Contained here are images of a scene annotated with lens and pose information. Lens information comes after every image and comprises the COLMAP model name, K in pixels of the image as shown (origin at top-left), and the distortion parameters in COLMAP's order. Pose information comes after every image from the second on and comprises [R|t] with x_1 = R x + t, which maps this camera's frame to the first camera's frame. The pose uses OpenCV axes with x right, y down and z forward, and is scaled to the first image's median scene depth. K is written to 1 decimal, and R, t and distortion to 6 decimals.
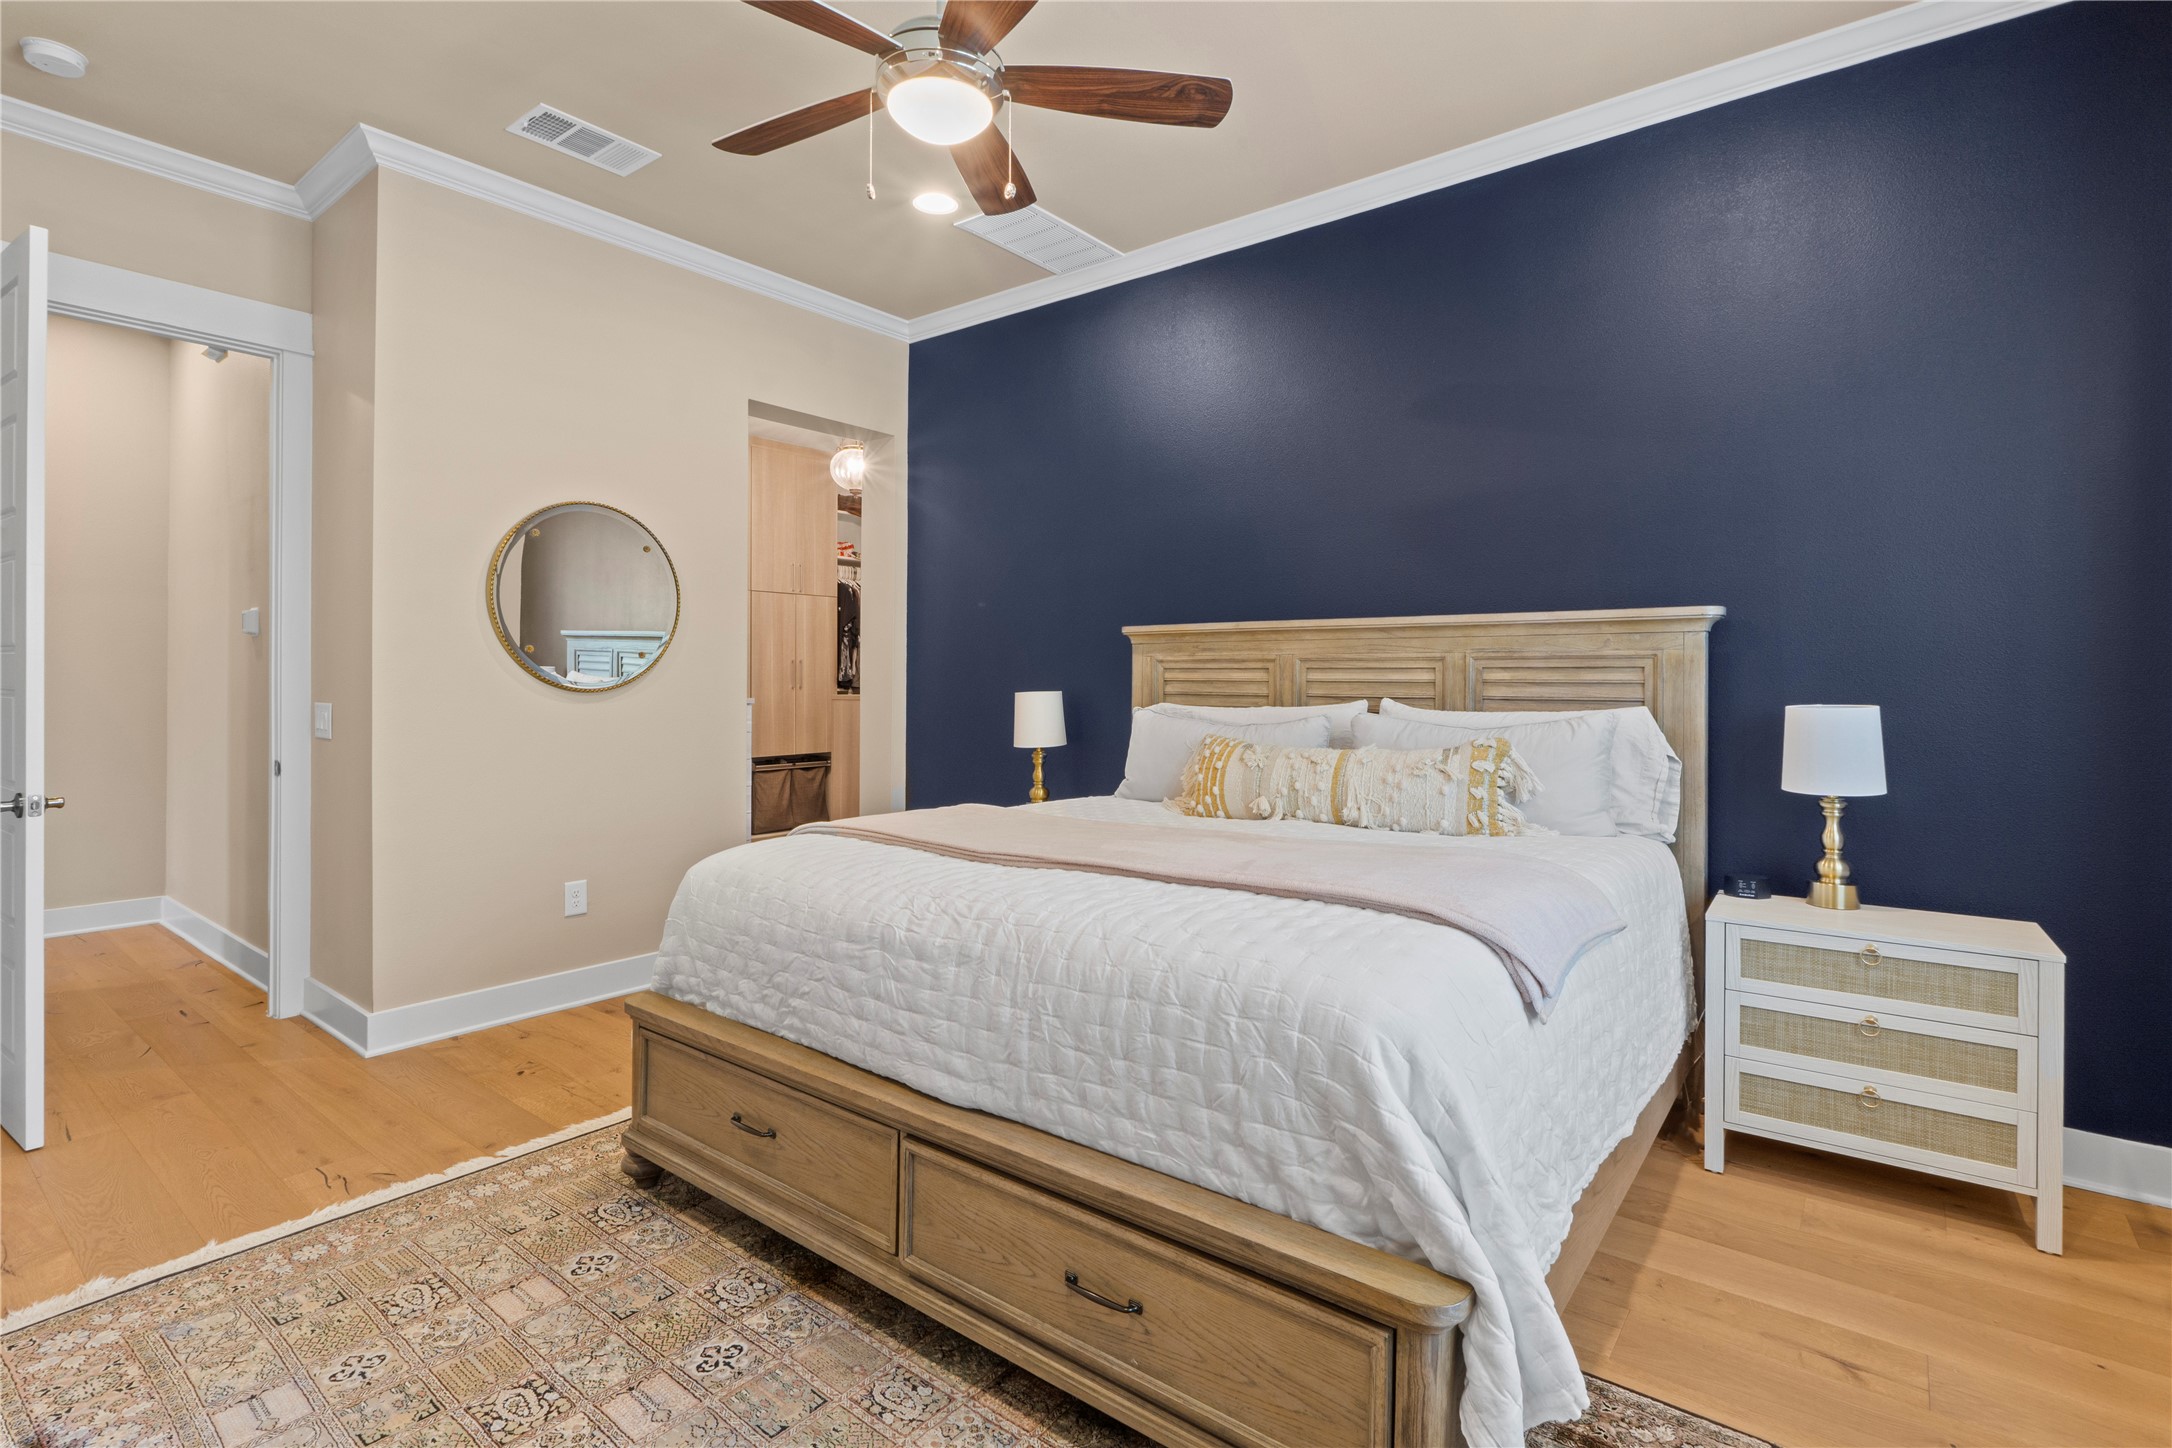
lens RADIAL K [[1020.0, 0, 1078.5], [0, 1020.0, 672.3], [0, 0, 1]] dist [-0.003054, -0.000214]
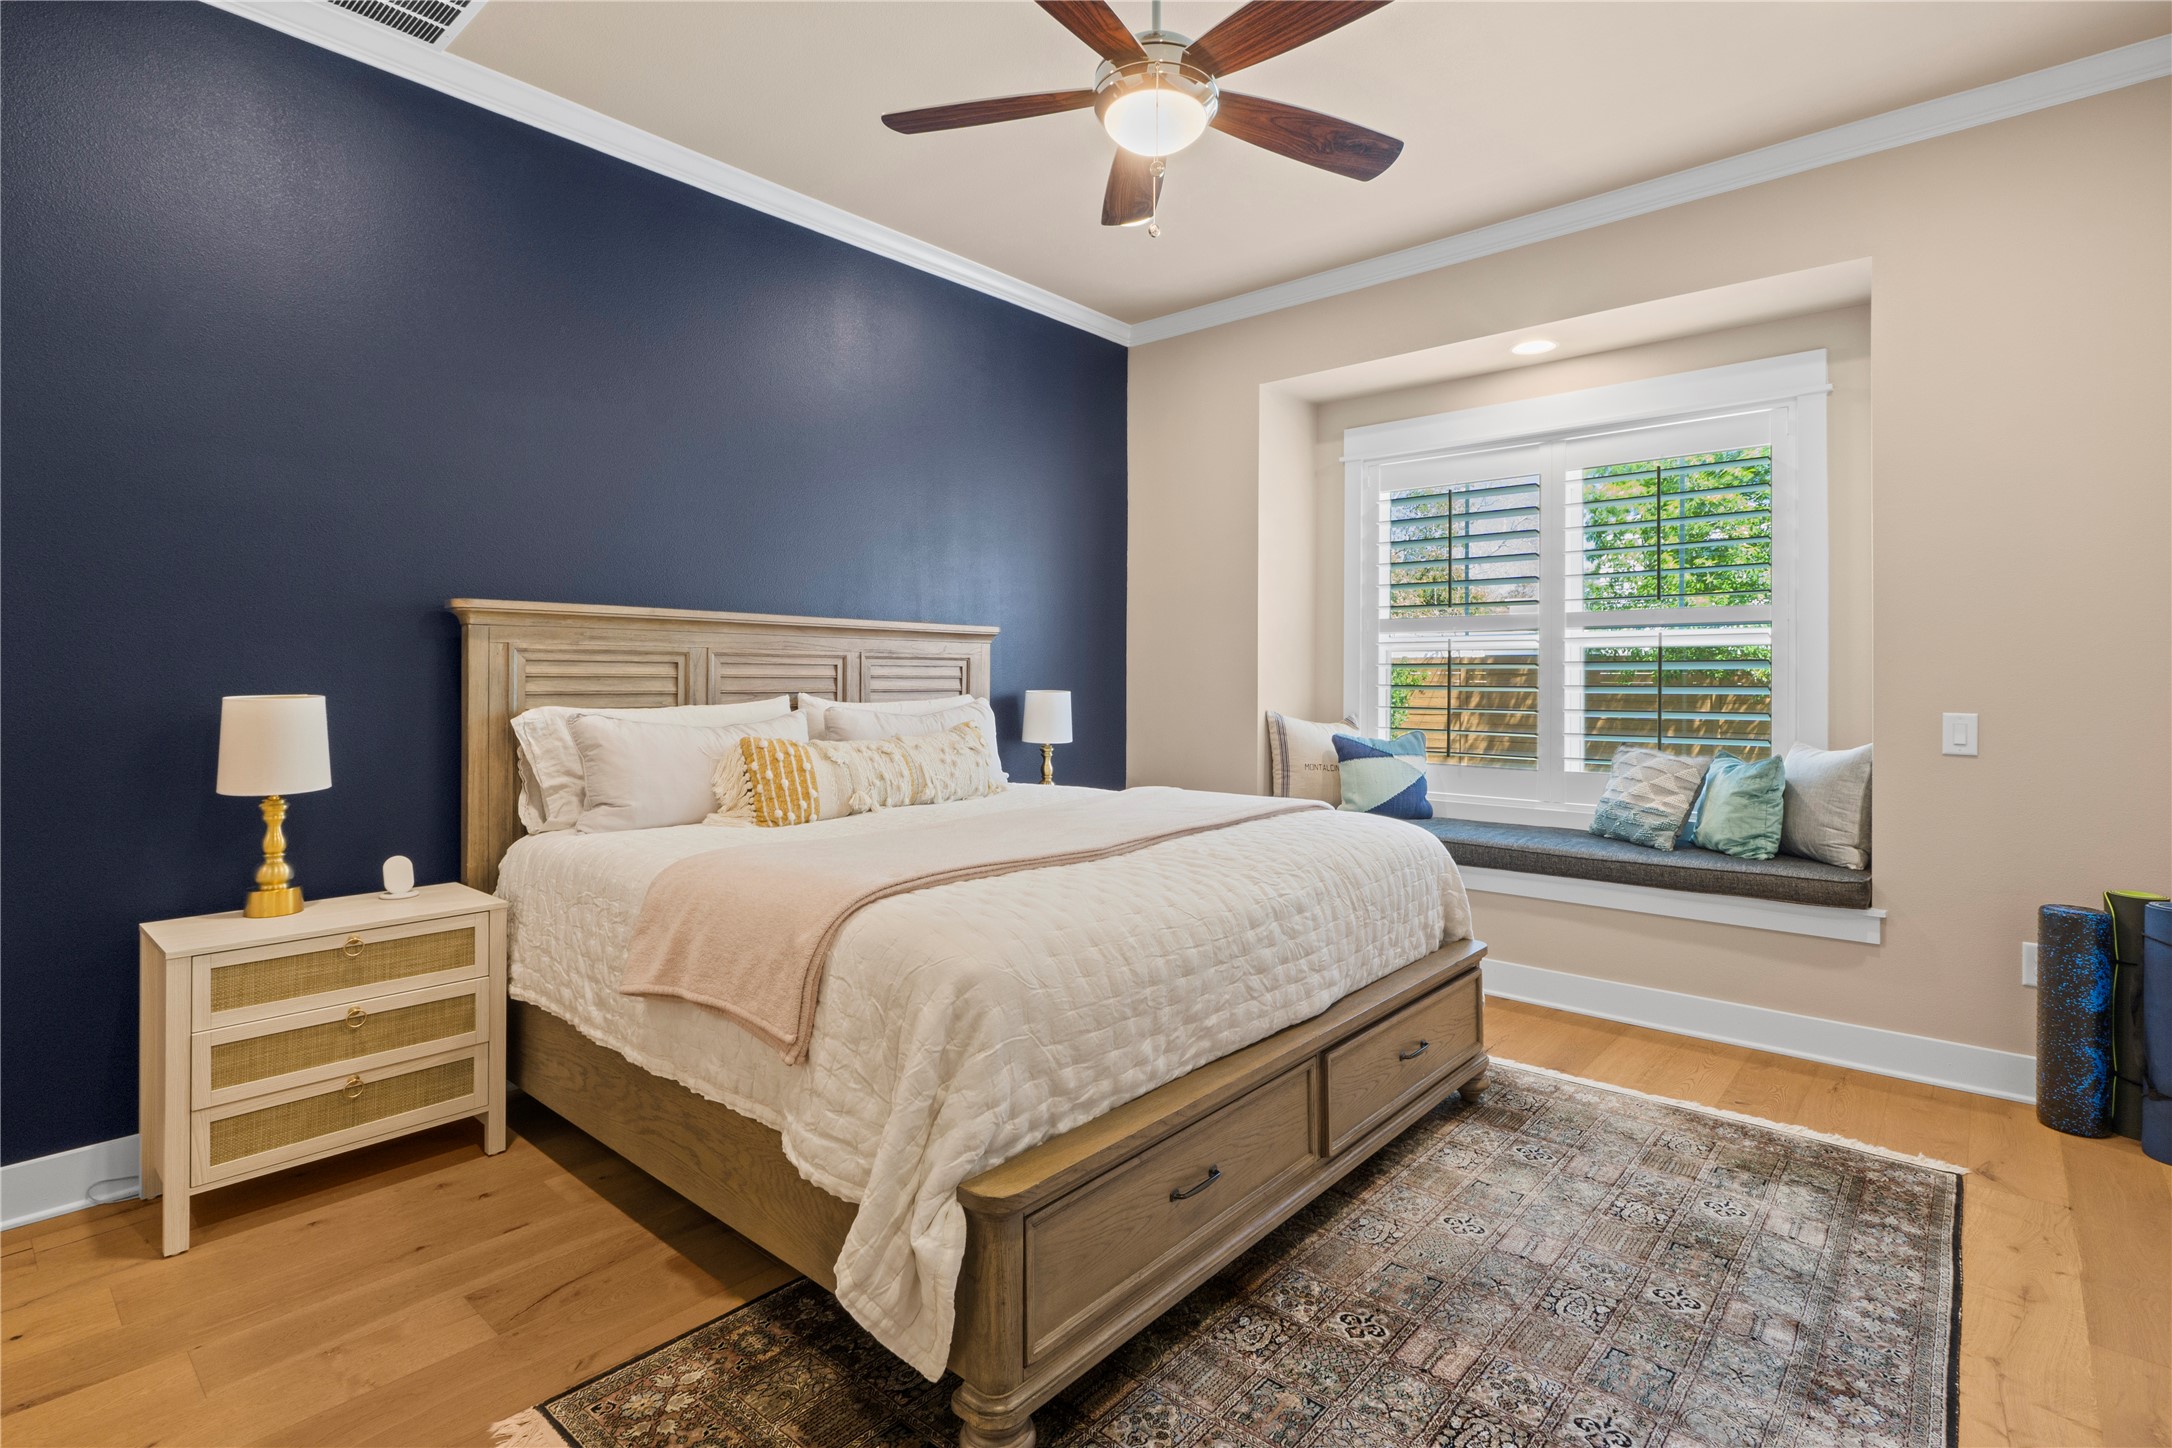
lens RADIAL K [[1059.1, 0, 1094.9], [0, 1059.1, 686.4], [0, 0, 1]] dist [0.000233, 0.000303]
pose [[0.045452, -0.009259, 0.998924, -0.700799], [-0.007018, 0.999929, 0.009588, 0.005004], [-0.998942, -0.007446, 0.045384, 0.597373]]
